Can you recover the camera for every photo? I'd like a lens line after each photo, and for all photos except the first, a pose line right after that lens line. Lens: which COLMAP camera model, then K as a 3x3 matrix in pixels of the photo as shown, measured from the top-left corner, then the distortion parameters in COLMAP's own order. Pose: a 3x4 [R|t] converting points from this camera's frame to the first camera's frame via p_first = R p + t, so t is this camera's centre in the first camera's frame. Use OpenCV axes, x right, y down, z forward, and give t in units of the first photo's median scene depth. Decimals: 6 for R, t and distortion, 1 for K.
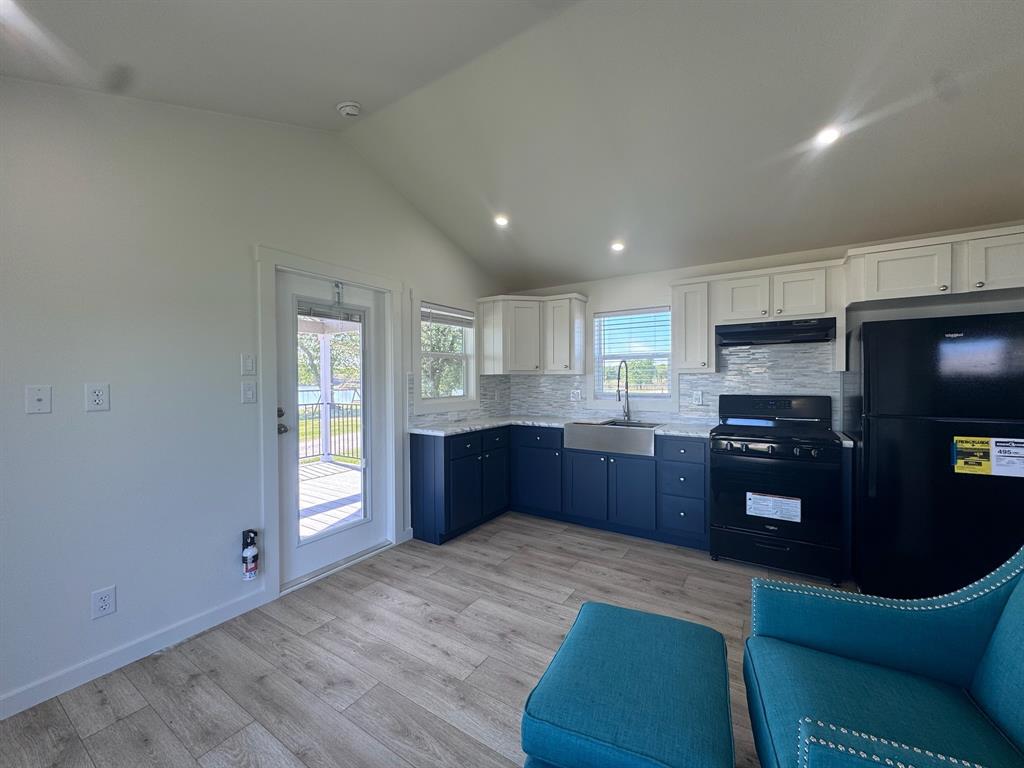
lens RADIAL K [[408.0, 0, 512.0], [0, 408.0, 384.0], [0, 0, 1]] dist [-0.001101, 0.000104]
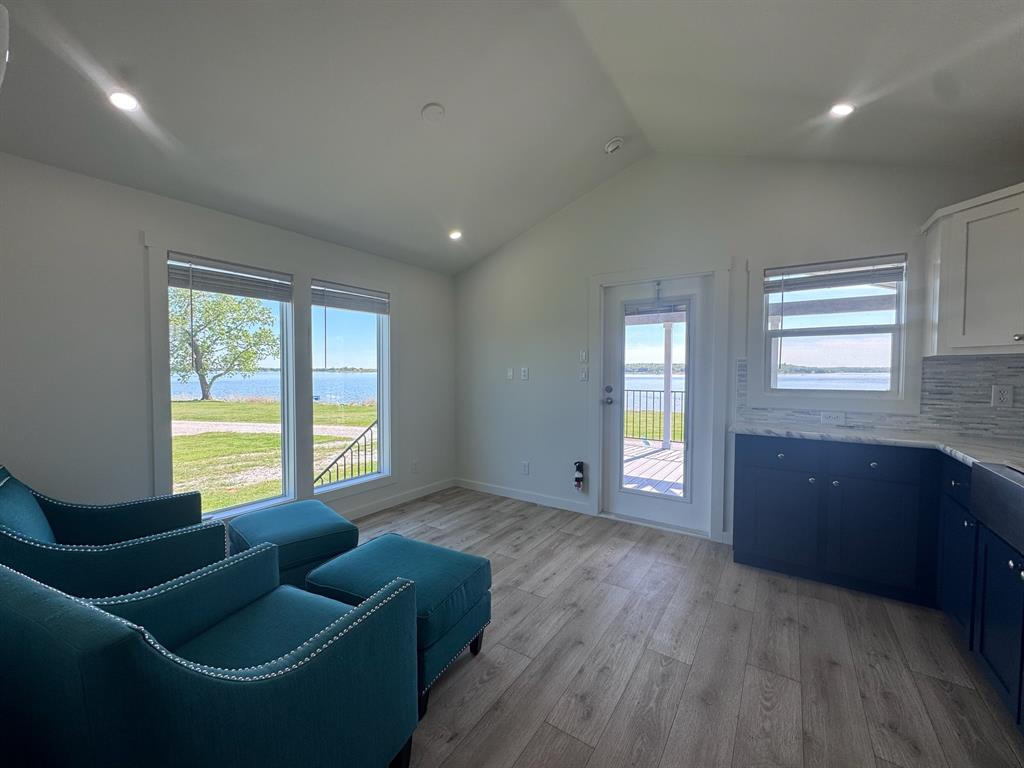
lens RADIAL K [[408.0, 0, 512.0], [0, 408.0, 384.0], [0, 0, 1]] dist [-0.001101, 0.000104]
pose [[-0.022825, 0.038767, -0.998988, 0.786145], [-0.015843, 0.999108, 0.039134, 0.002857], [0.999614, 0.016720, -0.022191, 0.658679]]
